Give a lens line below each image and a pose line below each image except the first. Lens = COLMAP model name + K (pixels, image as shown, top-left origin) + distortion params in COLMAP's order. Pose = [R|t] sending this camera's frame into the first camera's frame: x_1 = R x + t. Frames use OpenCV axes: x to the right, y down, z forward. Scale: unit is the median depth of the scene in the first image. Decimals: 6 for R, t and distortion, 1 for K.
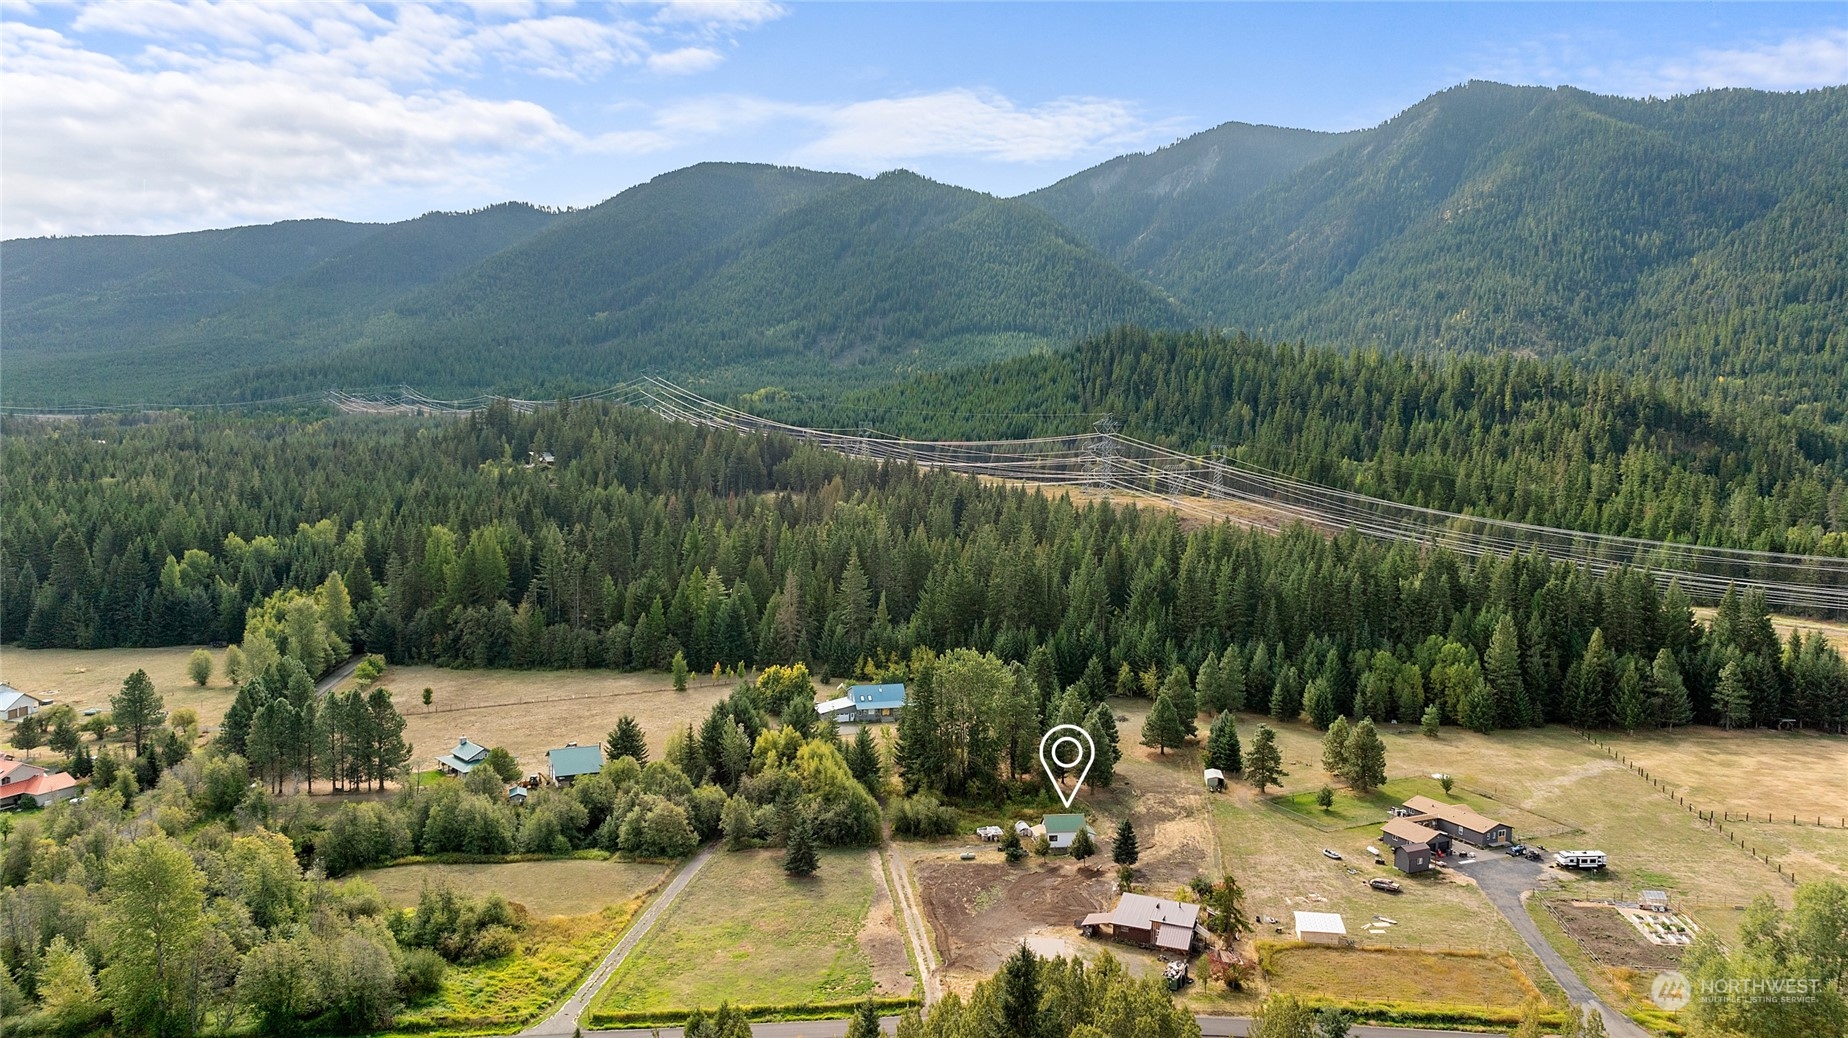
lens RADIAL K [[1293.4, 0, 924.0], [0, 1293.4, 519.0], [0, 0, 1]] dist [-0.029745, 0.028519]
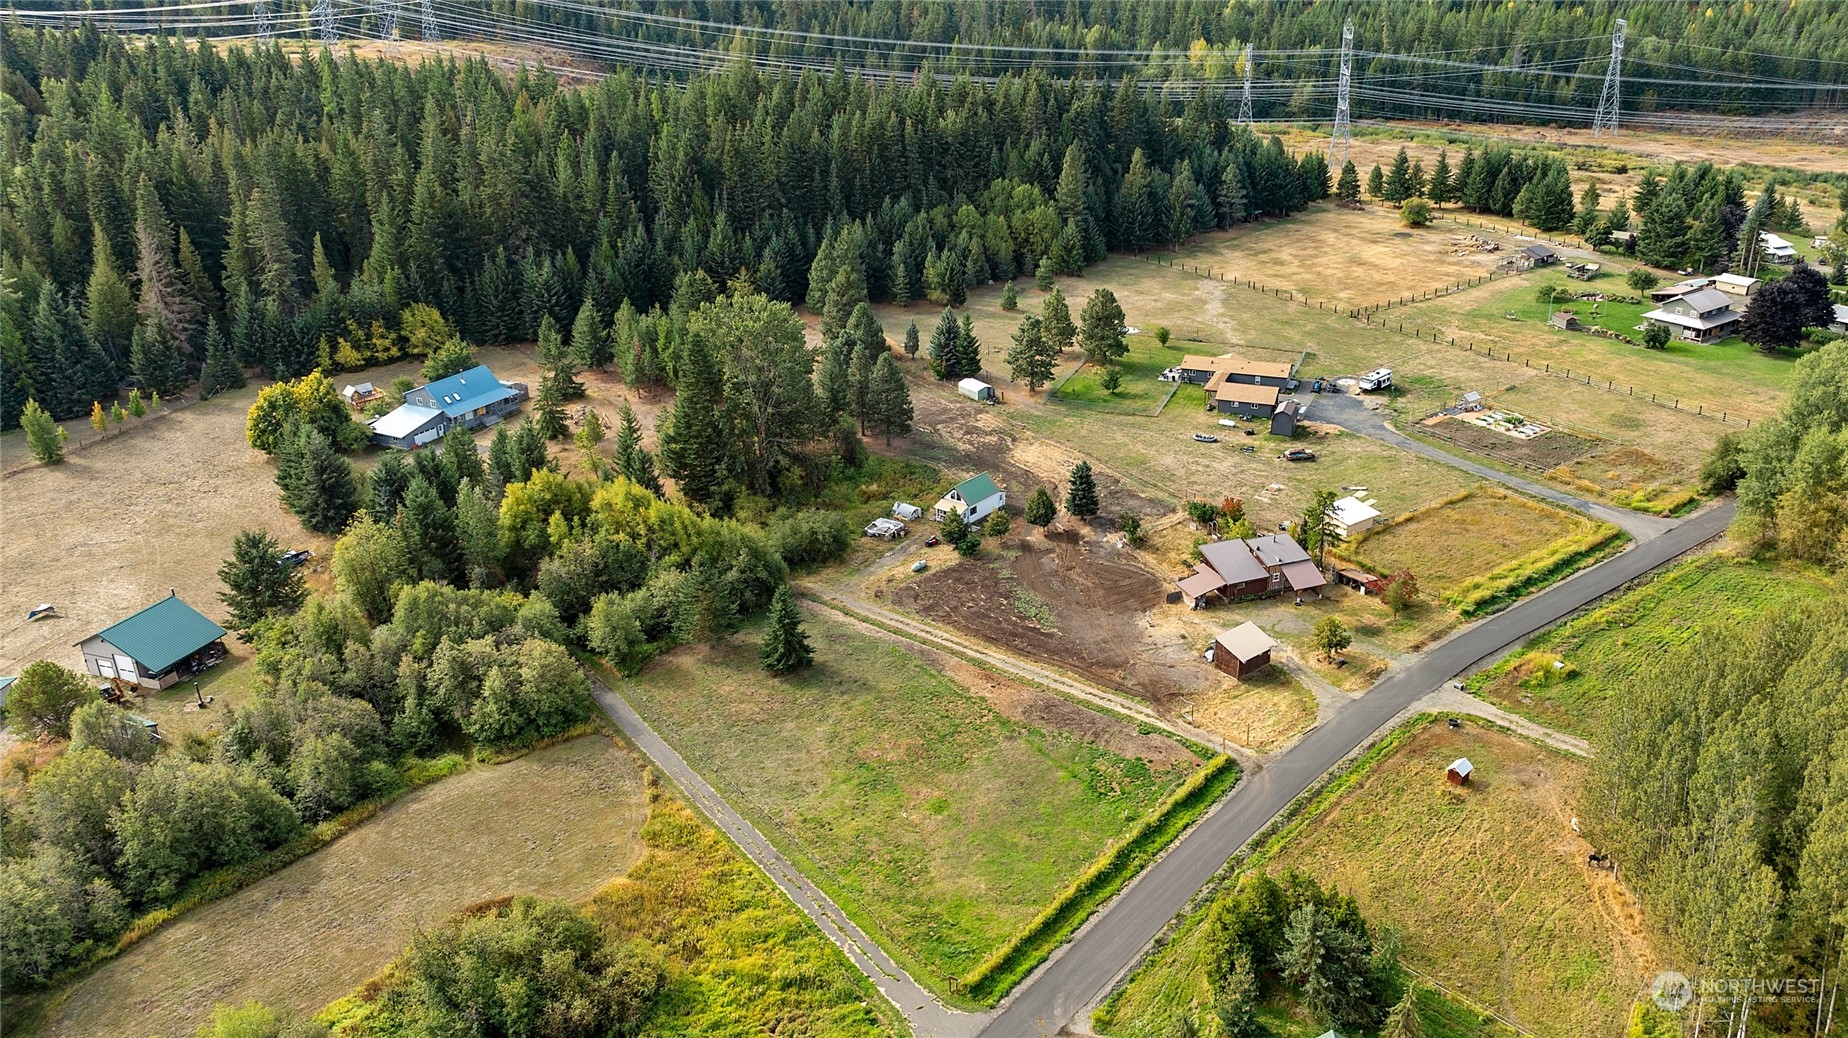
lens RADIAL K [[1396.6, 0, 979.4], [0, 1396.6, 519.0], [0, 0, 1]] dist [-0.006227, -0.002606]
pose [[0.715582, -0.298232, 0.631664, -0.412826], [0.077453, 0.932578, 0.352562, -0.046182], [-0.694221, -0.203362, 0.690435, 0.381418]]
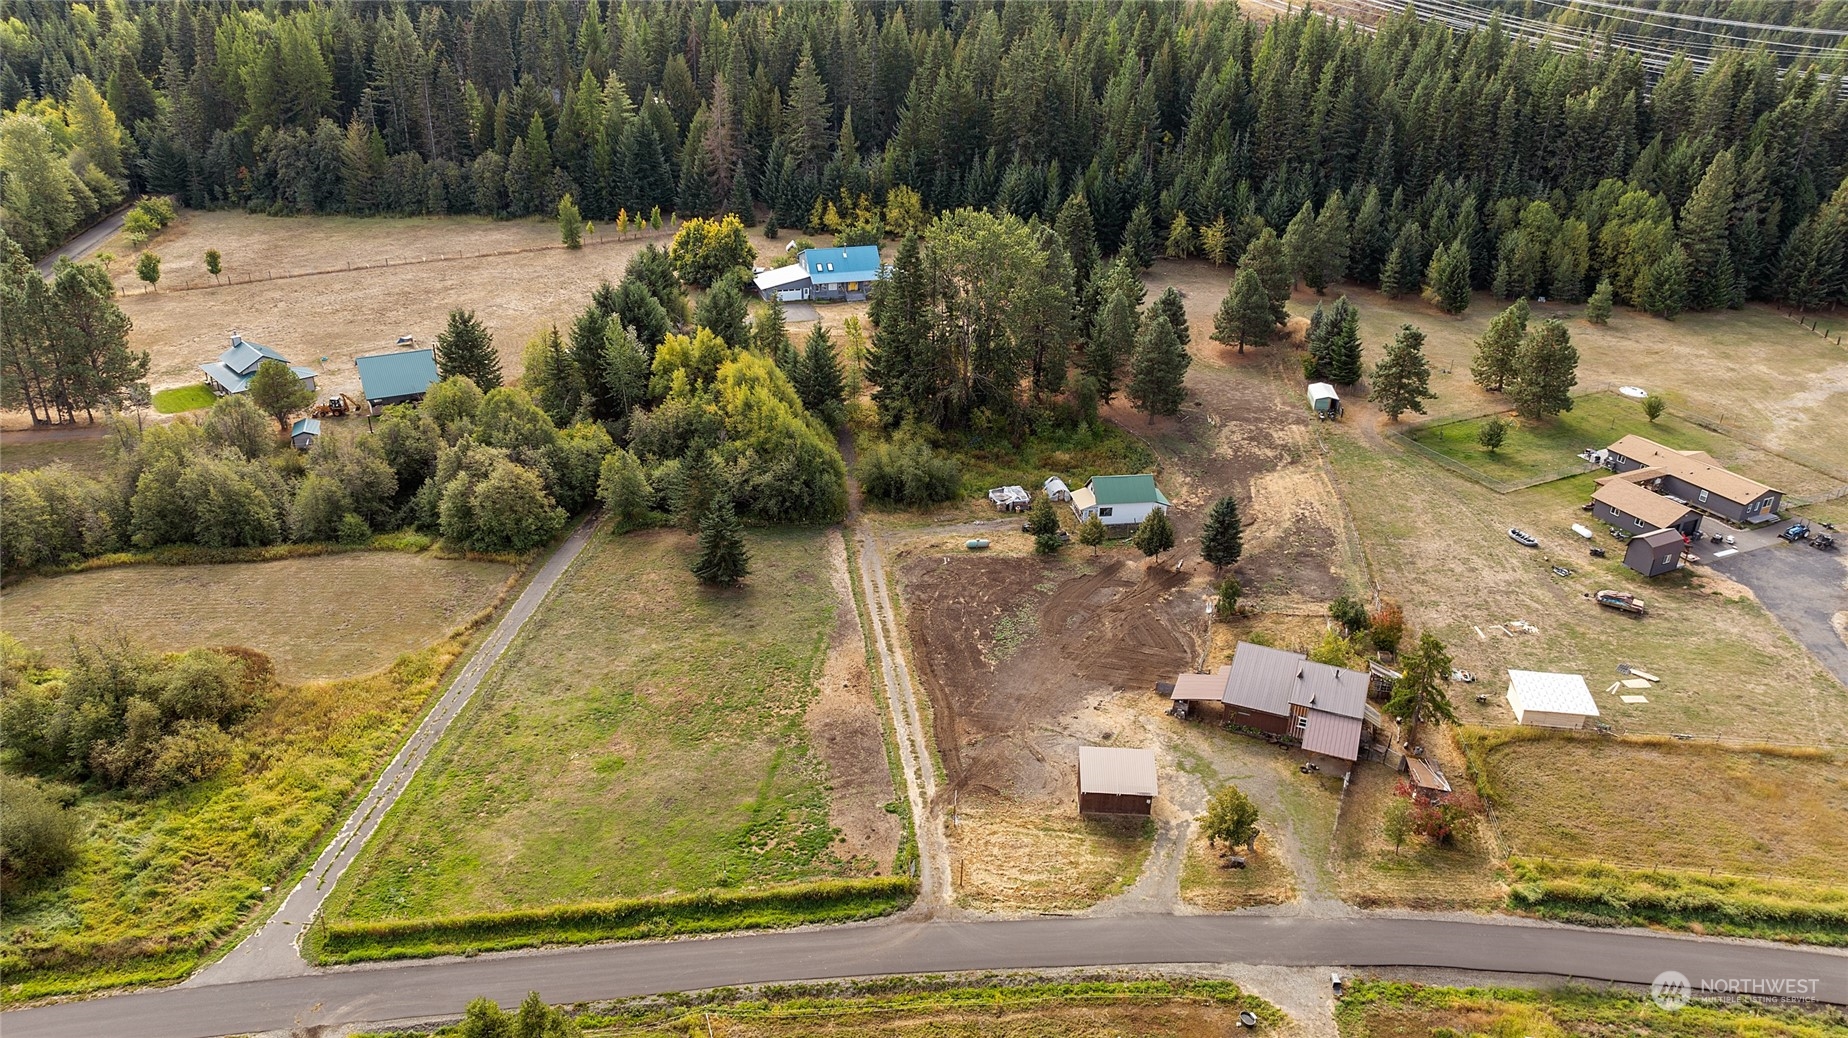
lens RADIAL K [[1293.4, 0, 924.0], [0, 1293.4, 519.0], [0, 0, 1]] dist [-0.029745, 0.028519]
pose [[0.999784, -0.001834, 0.020720, -0.006430], [-0.005894, 0.930306, 0.366737, 0.008052], [-0.019948, -0.366780, 0.930094, 0.361619]]
